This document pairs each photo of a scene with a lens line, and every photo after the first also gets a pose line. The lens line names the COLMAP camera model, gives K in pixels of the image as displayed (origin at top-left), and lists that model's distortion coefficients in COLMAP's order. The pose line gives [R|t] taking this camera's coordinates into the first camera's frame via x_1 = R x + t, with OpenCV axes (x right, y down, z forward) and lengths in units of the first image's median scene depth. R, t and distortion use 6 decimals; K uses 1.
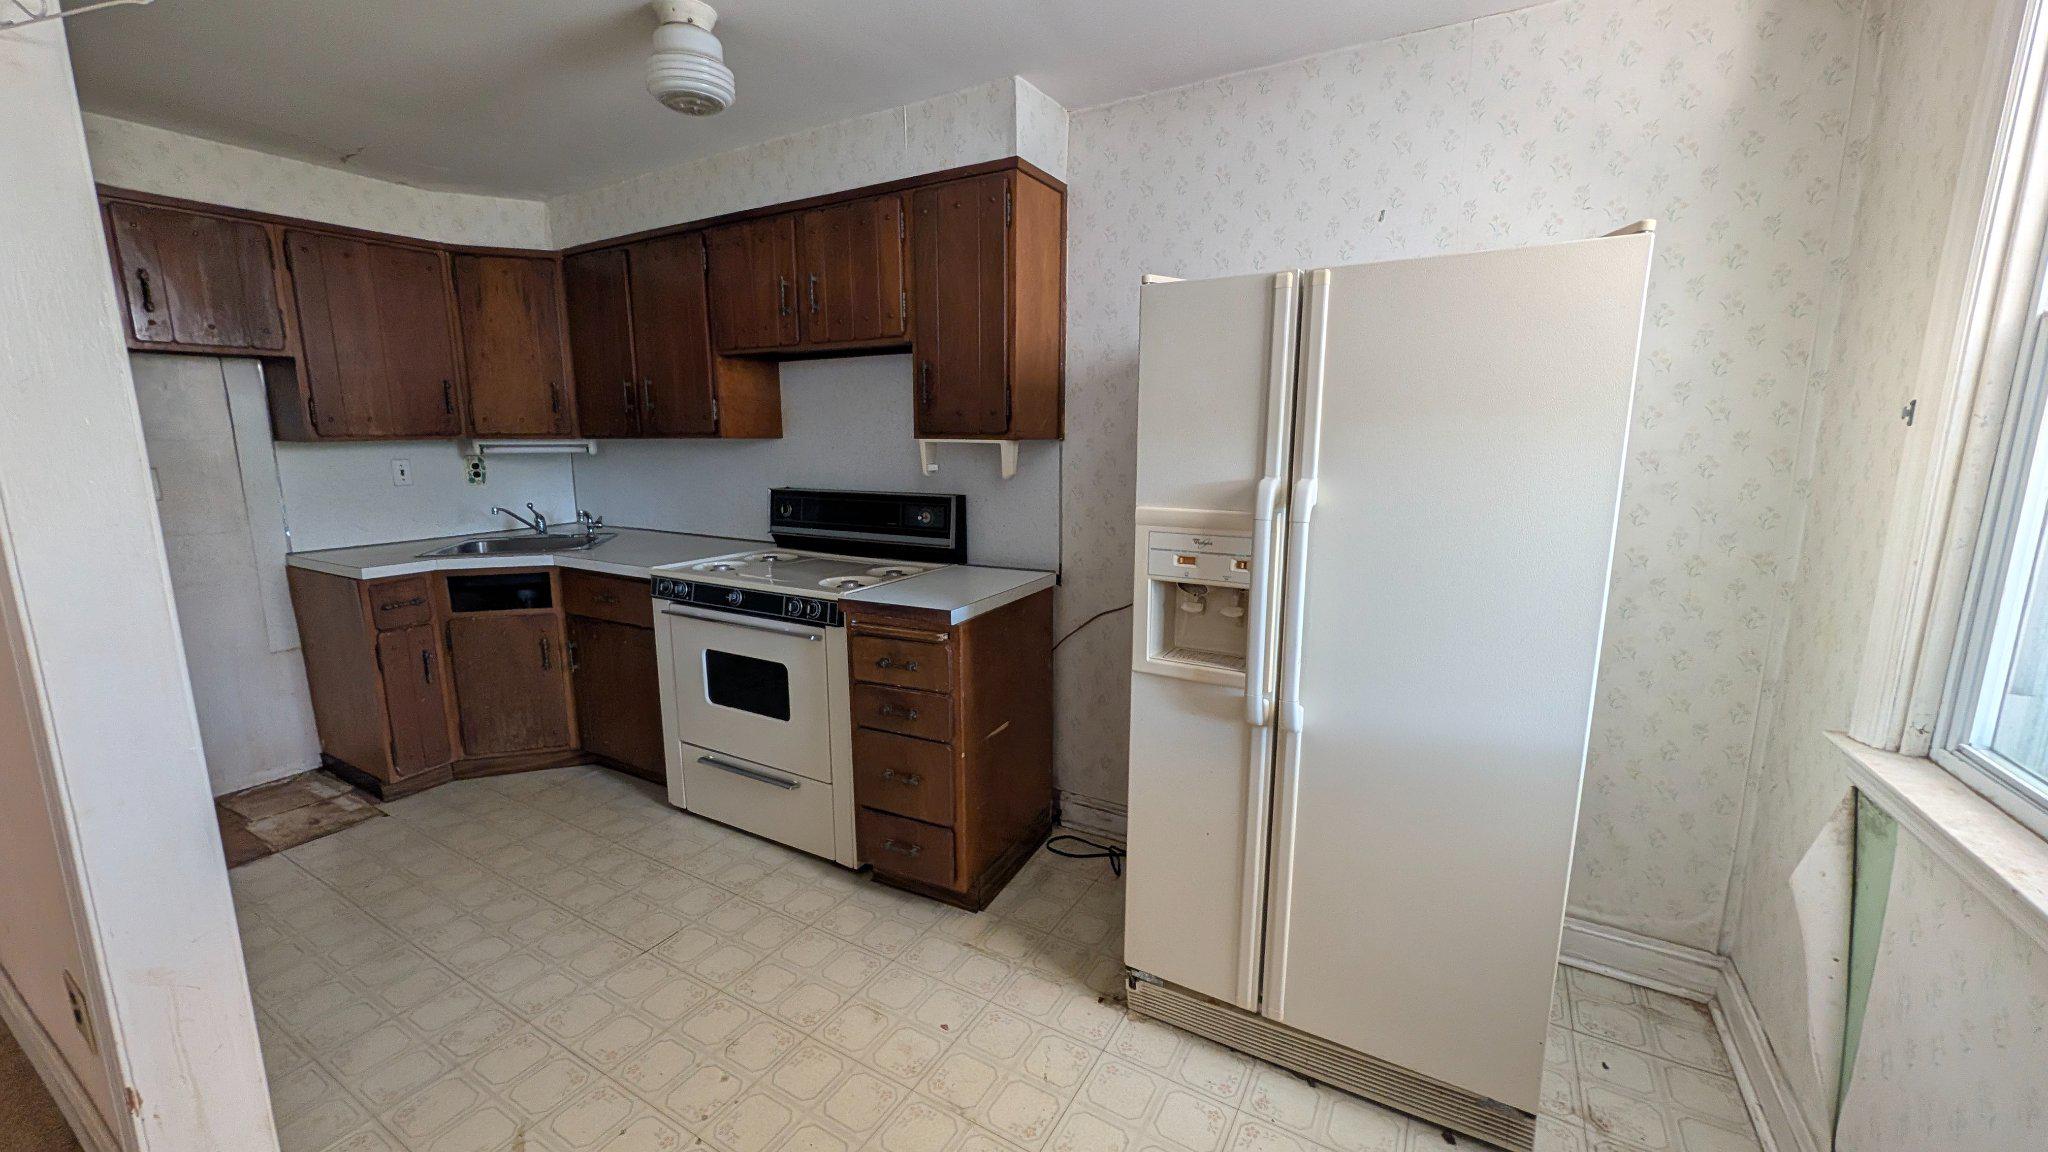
lens RADIAL K [[788.0, 0, 1017.0], [0, 788.0, 577.4], [0, 0, 1]] dist [0.002838, 0.000061]
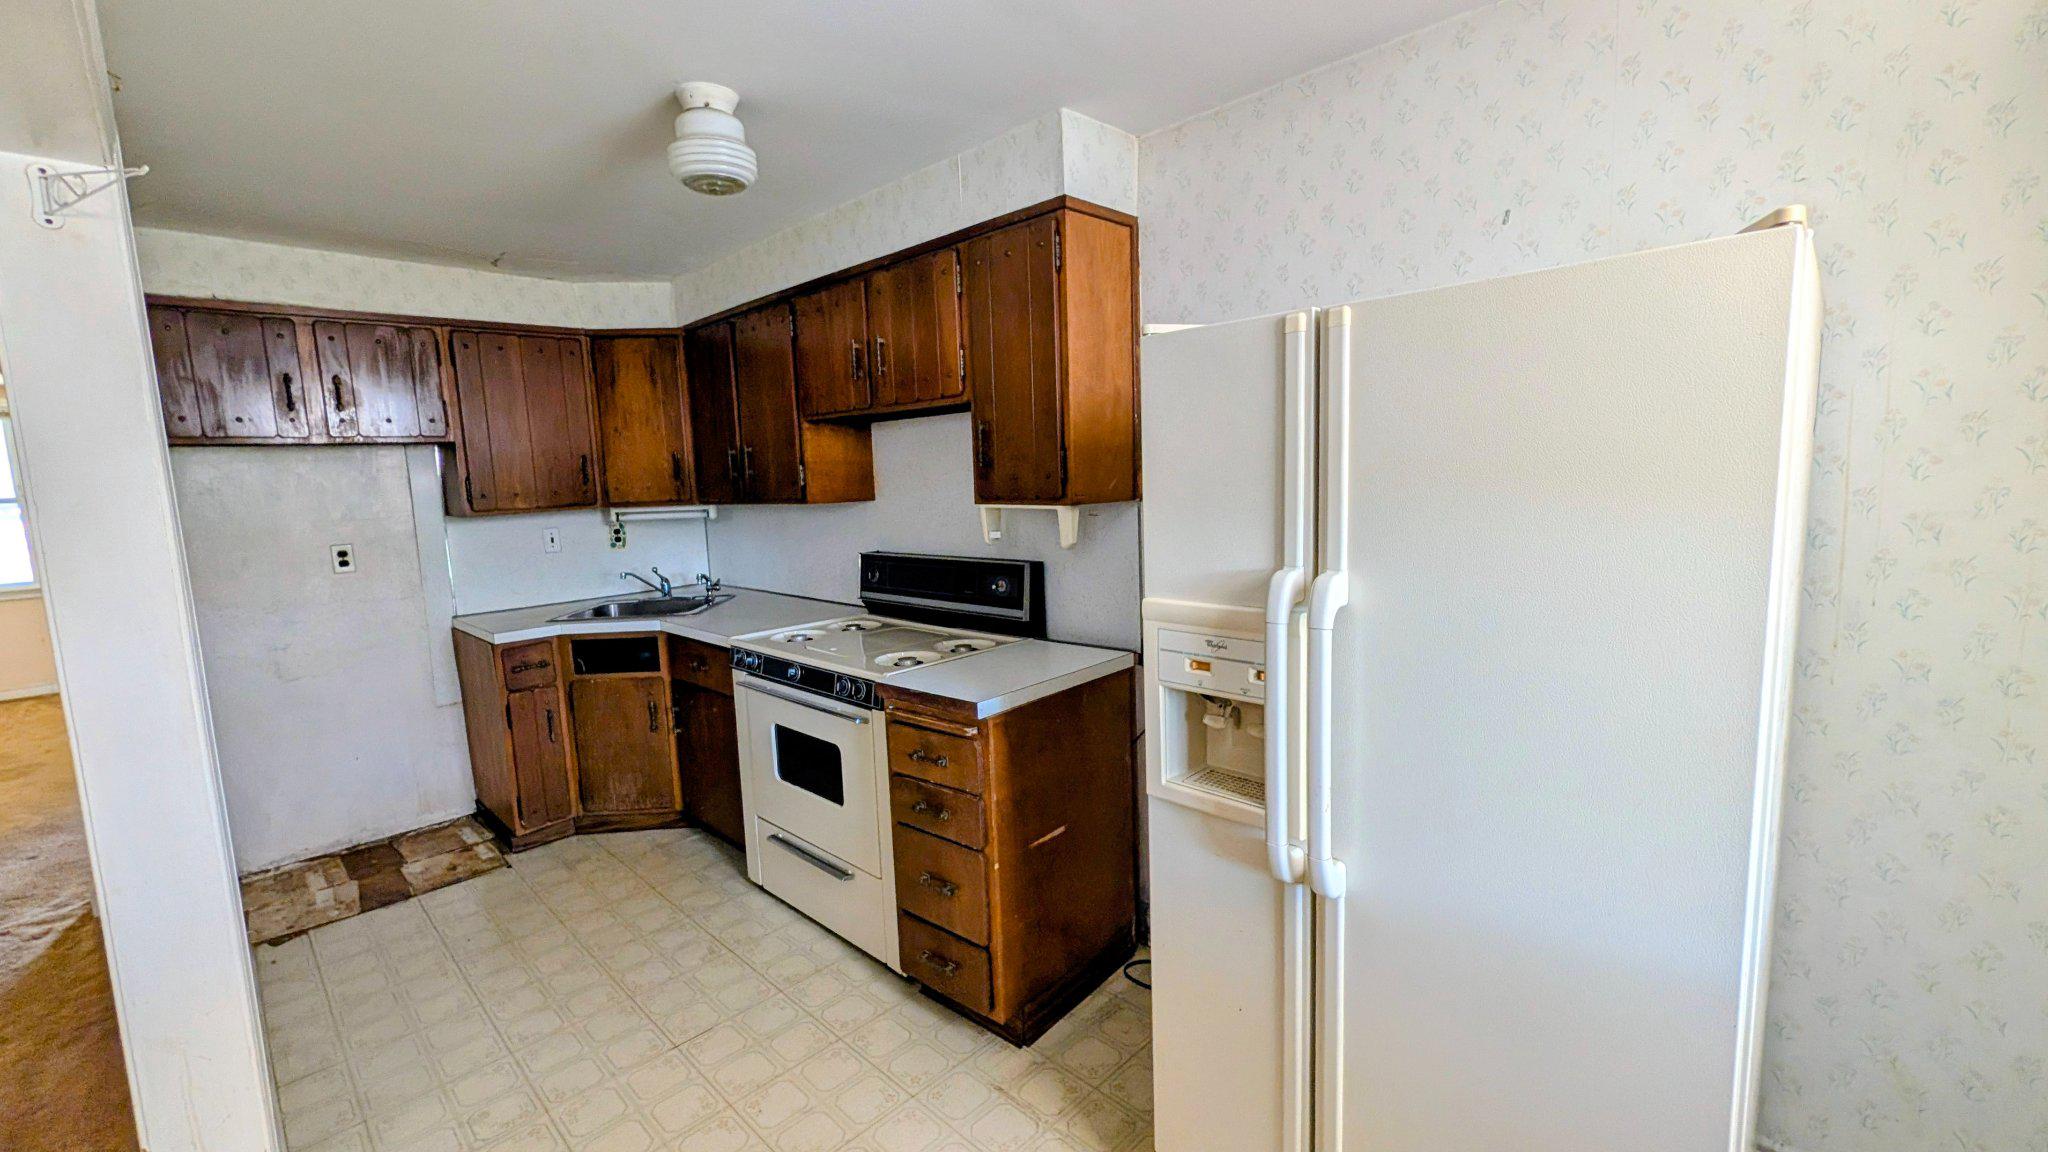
lens RADIAL K [[829.6, 0, 1024.0], [0, 829.6, 576.0], [0, 0, 1]] dist [0.003087, 0.000158]
pose [[0.969542, -0.002670, -0.244909, 0.162847], [-0.009229, 0.998832, -0.047427, -0.047197], [0.244750, 0.048243, 0.968385, 0.080472]]
